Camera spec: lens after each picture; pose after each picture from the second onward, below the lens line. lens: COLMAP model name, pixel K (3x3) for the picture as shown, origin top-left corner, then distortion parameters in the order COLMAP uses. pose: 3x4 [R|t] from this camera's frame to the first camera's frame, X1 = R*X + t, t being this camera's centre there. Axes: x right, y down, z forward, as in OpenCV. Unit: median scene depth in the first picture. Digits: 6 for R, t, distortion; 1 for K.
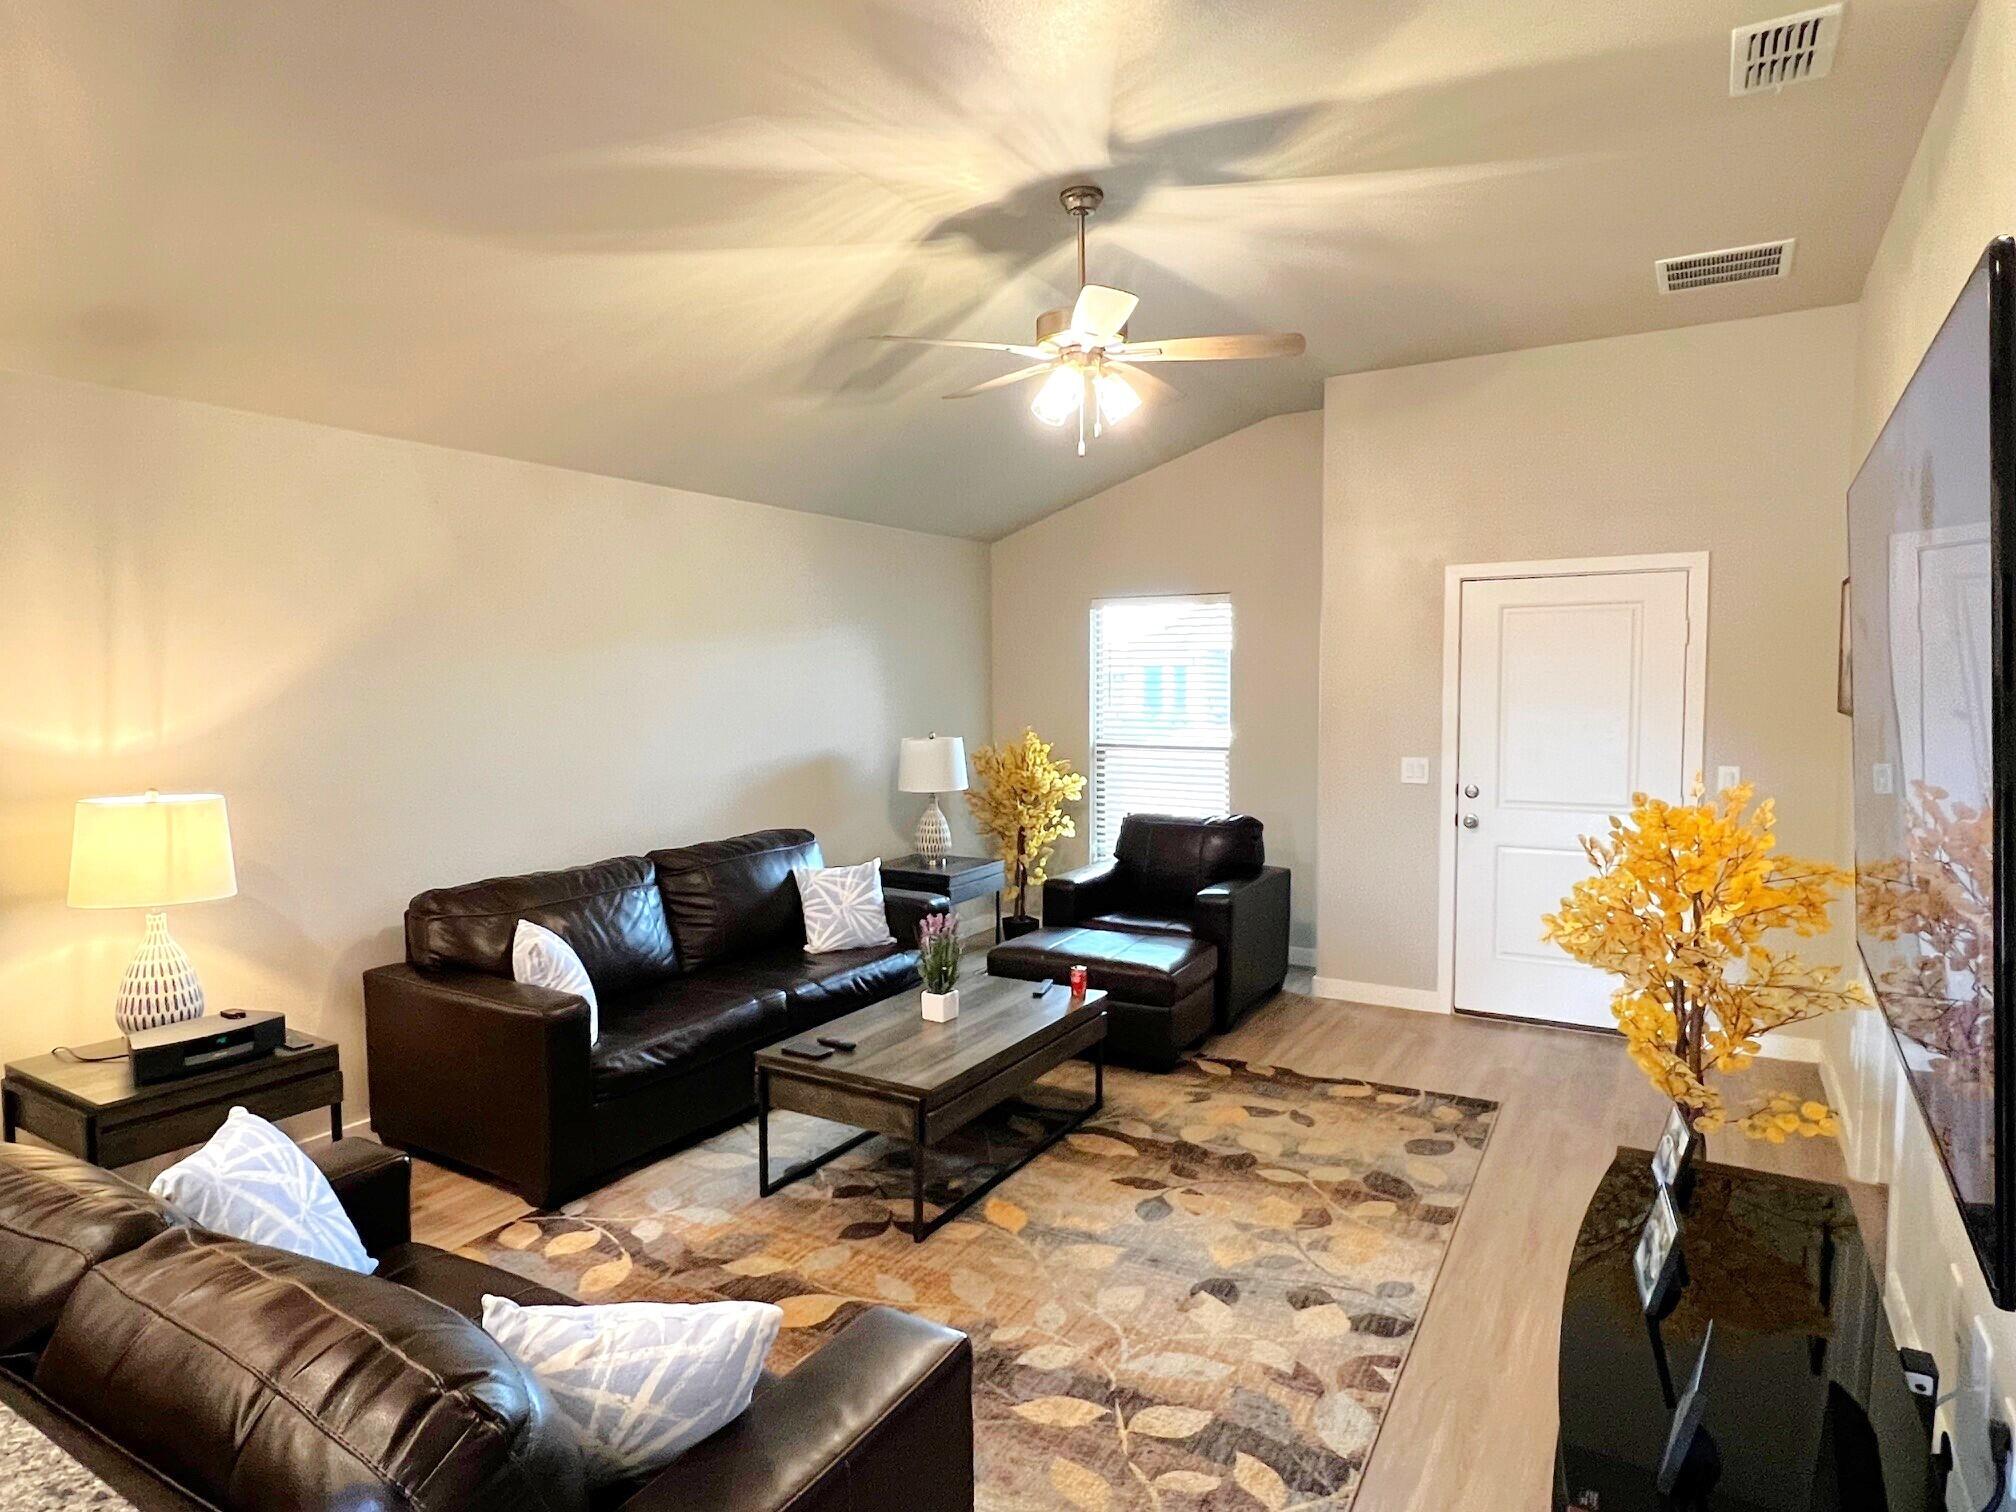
lens RADIAL K [[1172.0, 0, 997.3], [0, 1172.0, 759.3], [0, 0, 1]] dist [-0.001079, -0.001330]
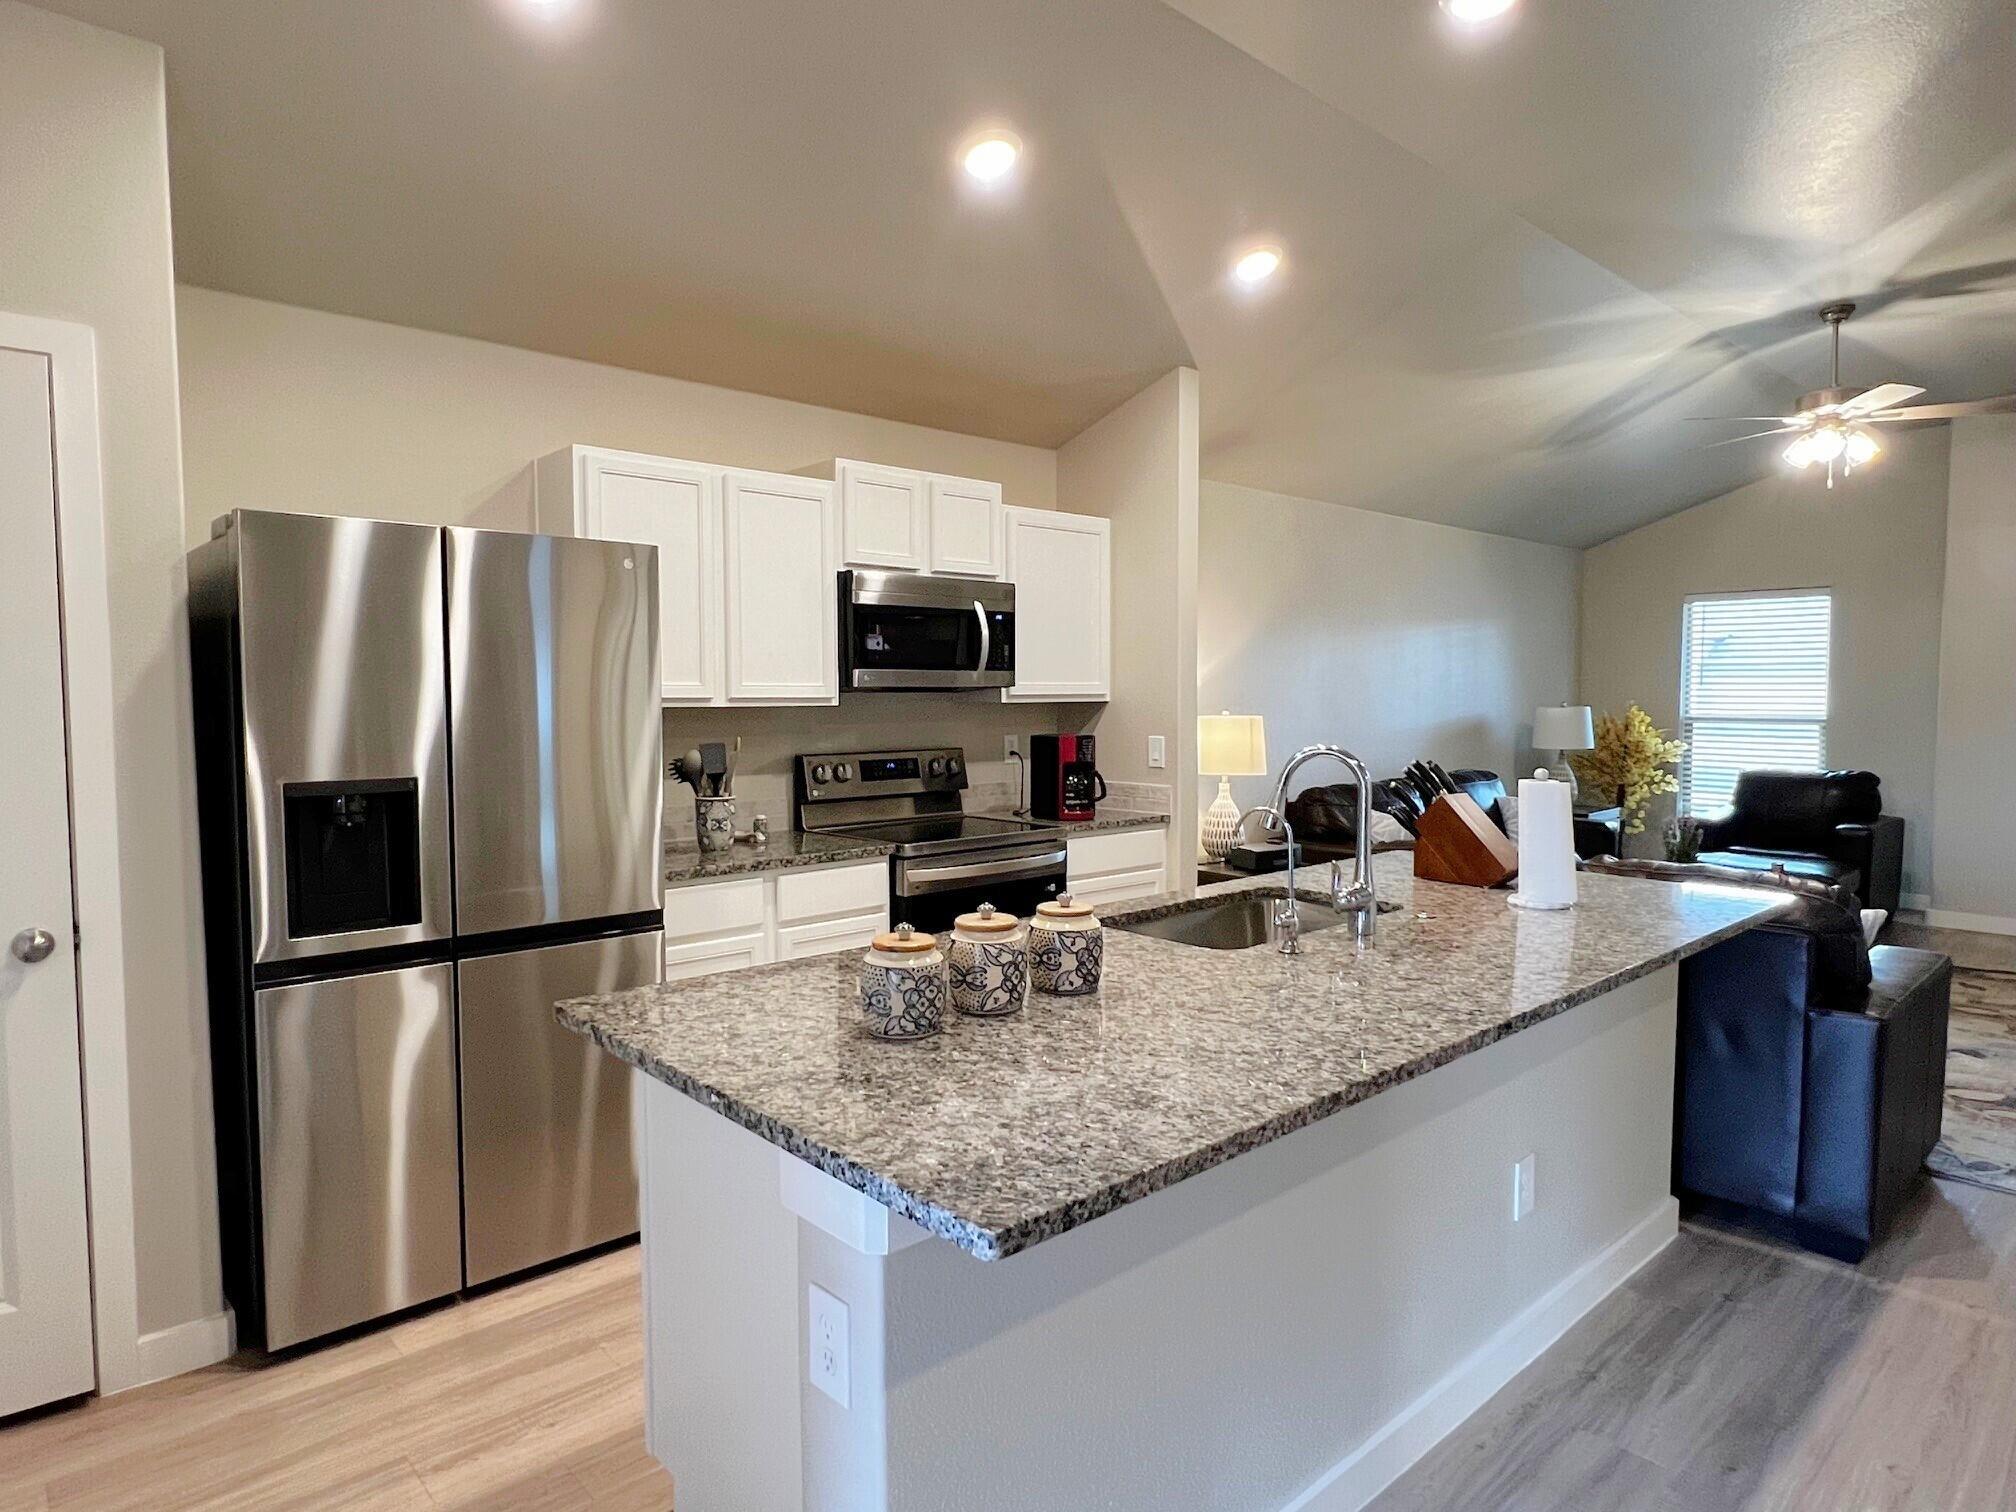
lens RADIAL K [[1172.0, 0, 1003.8], [0, 1172.0, 752.4], [0, 0, 1]] dist [-0.001079, -0.001330]
pose [[0.959950, 0.017993, -0.279592, -0.285389], [-0.022363, 0.999672, -0.012449, 0.060711], [0.279276, 0.018203, 0.960038, -0.379516]]
